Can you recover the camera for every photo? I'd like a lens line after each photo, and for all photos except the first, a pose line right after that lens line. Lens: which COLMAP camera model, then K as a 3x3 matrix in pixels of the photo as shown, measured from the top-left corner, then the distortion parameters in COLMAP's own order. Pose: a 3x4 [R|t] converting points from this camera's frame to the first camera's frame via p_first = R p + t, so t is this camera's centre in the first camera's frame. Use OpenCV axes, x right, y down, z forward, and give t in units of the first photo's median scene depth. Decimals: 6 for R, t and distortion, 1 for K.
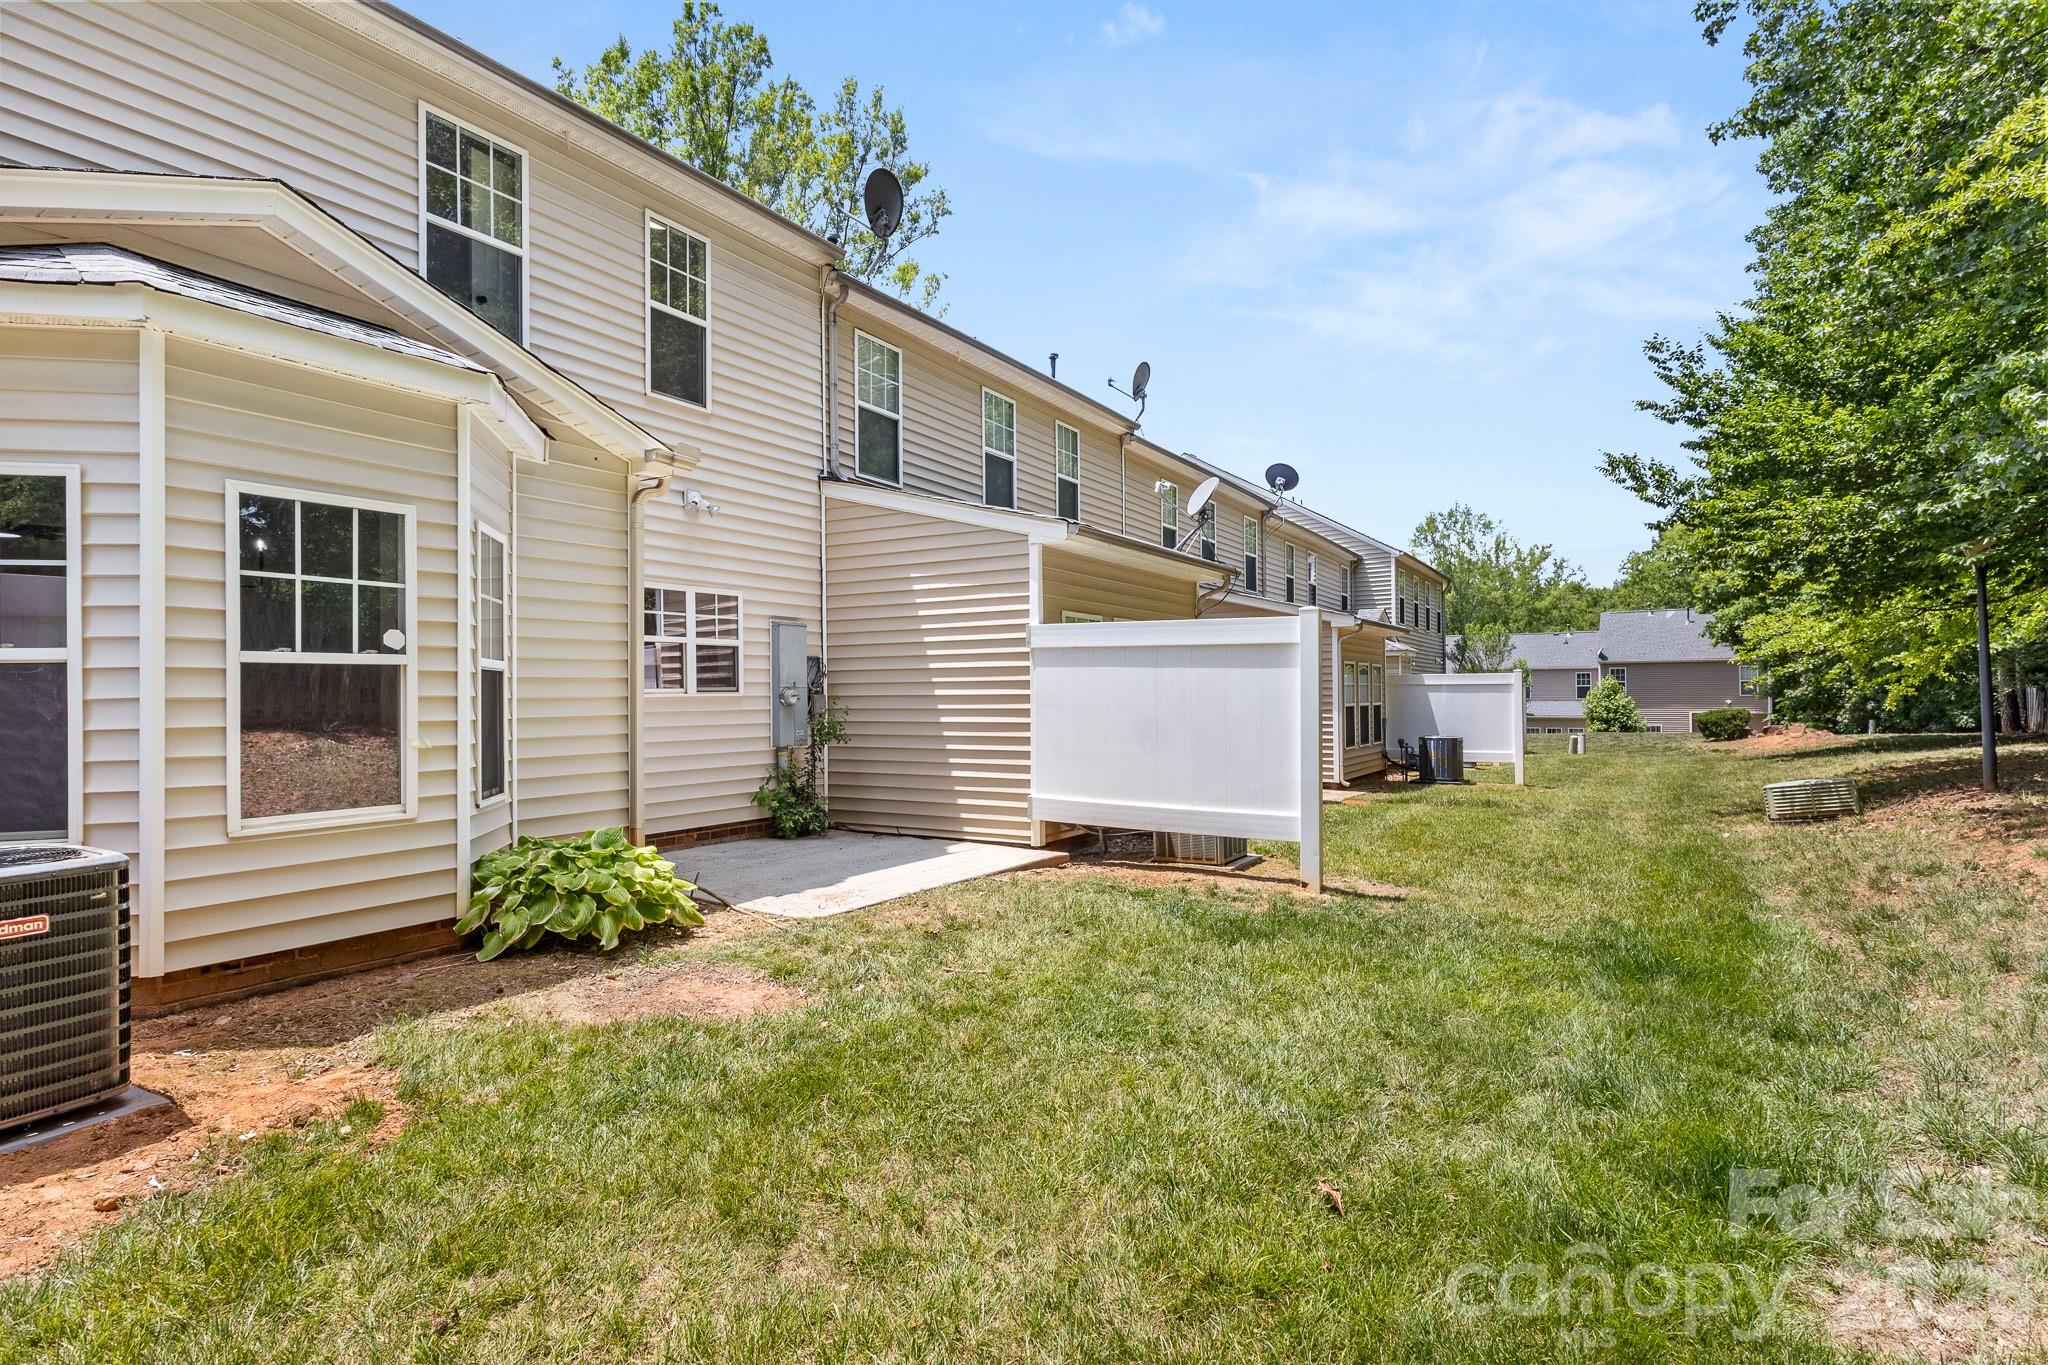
lens RADIAL K [[1016.3, 0, 1032.4], [0, 1016.3, 670.0], [0, 0, 1]] dist [0.002580, 0.000325]
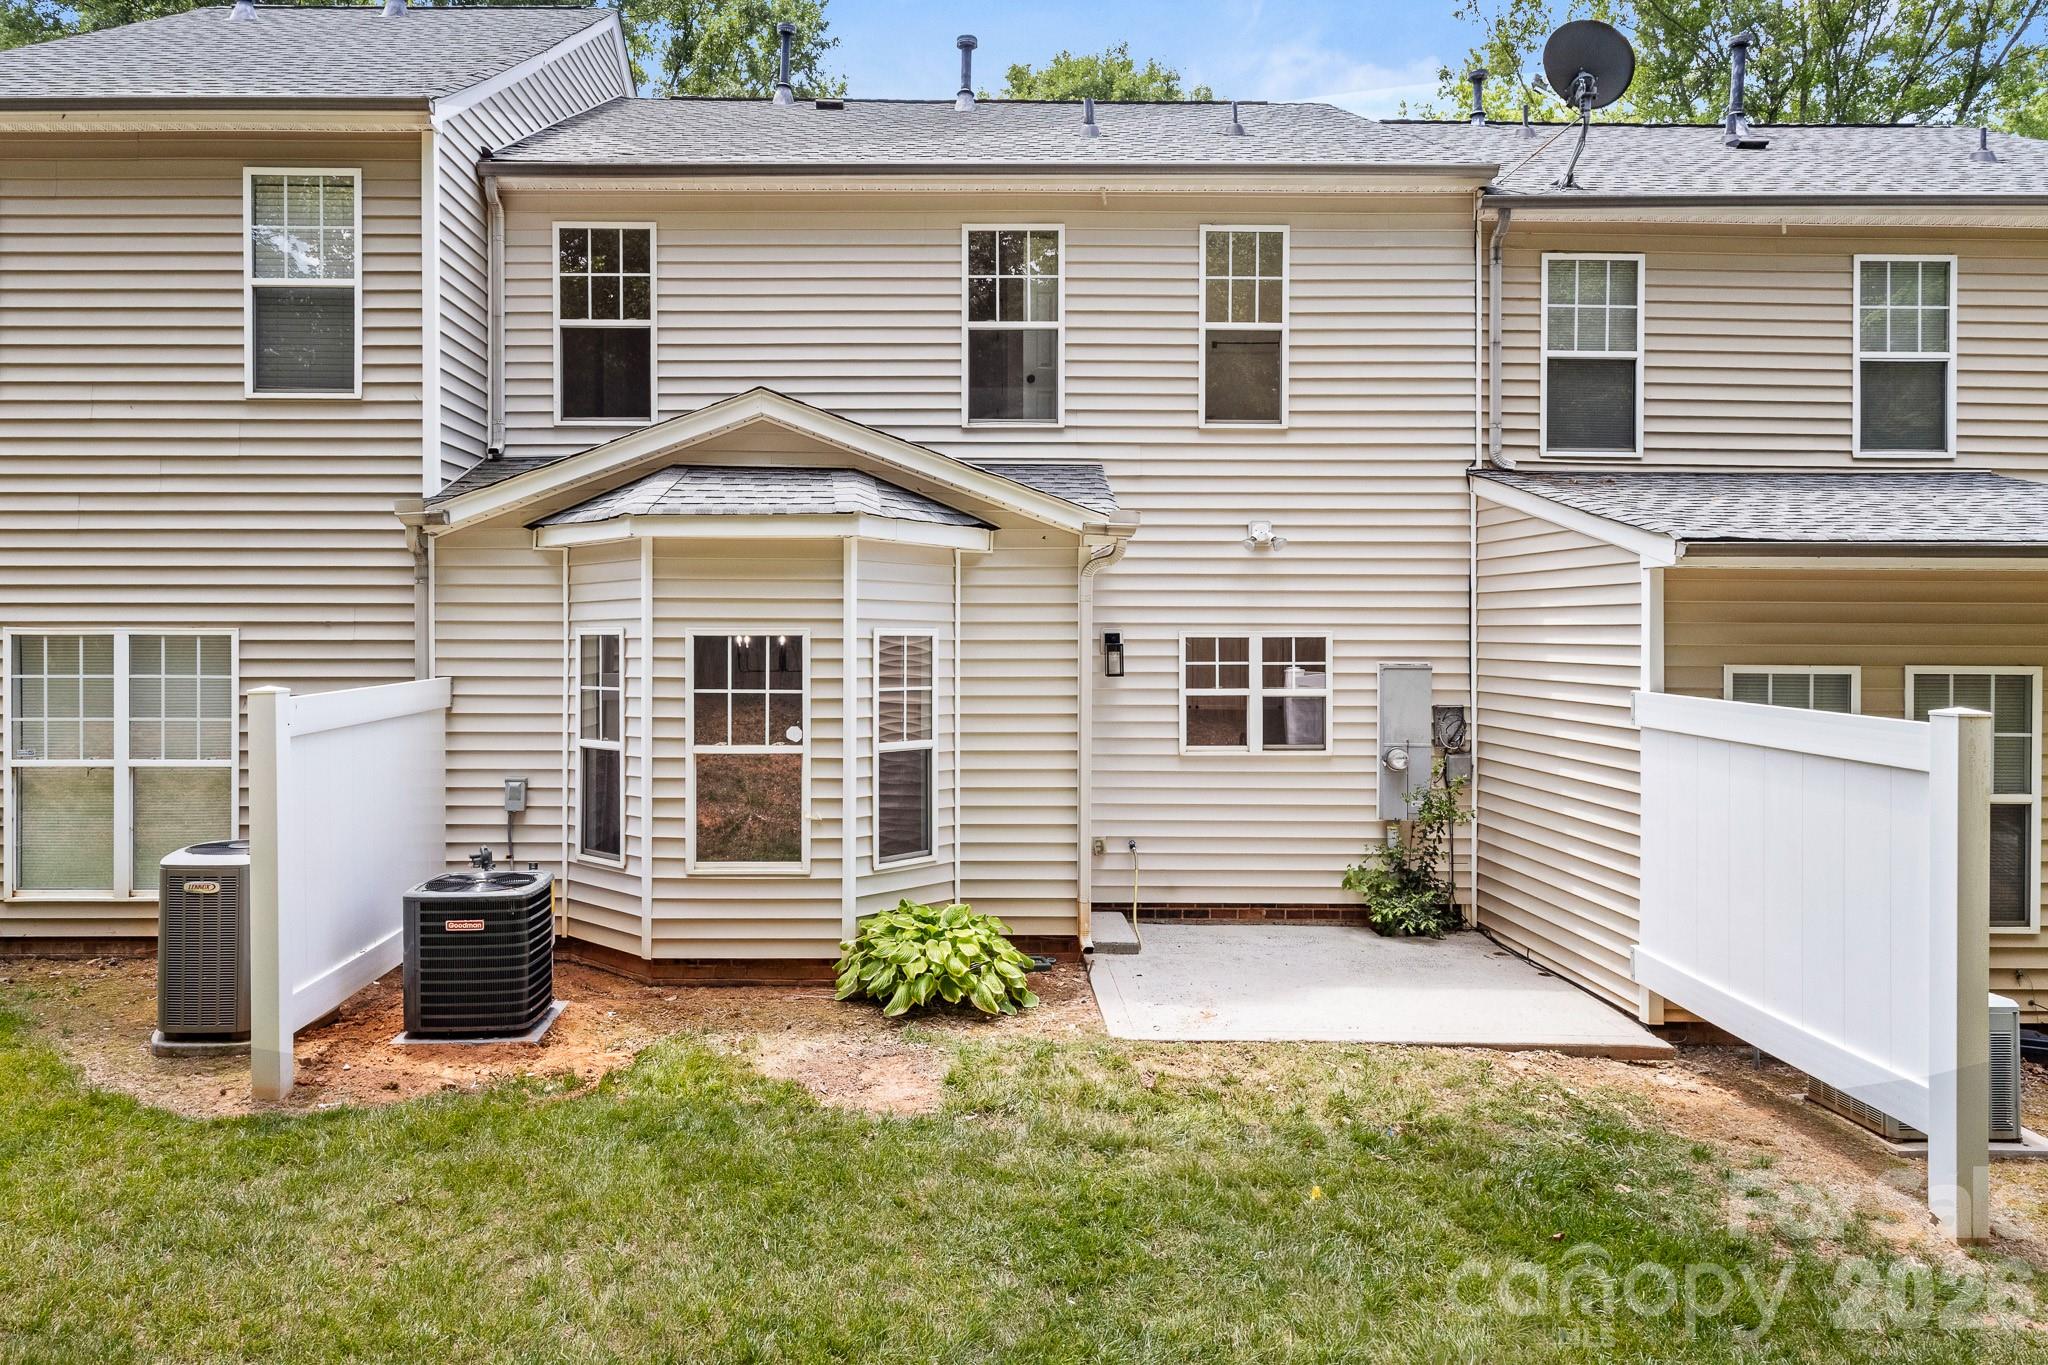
lens RADIAL K [[1374.7, 0, 1021.5], [0, 1374.7, 622.7], [0, 0, 1]] dist [0.007242, -0.001087]
pose [[0.523576, 0.012982, -0.851880, 0.715059], [0.012064, 0.999671, 0.022649, -0.147220], [0.851894, -0.022136, 0.523247, 0.241914]]
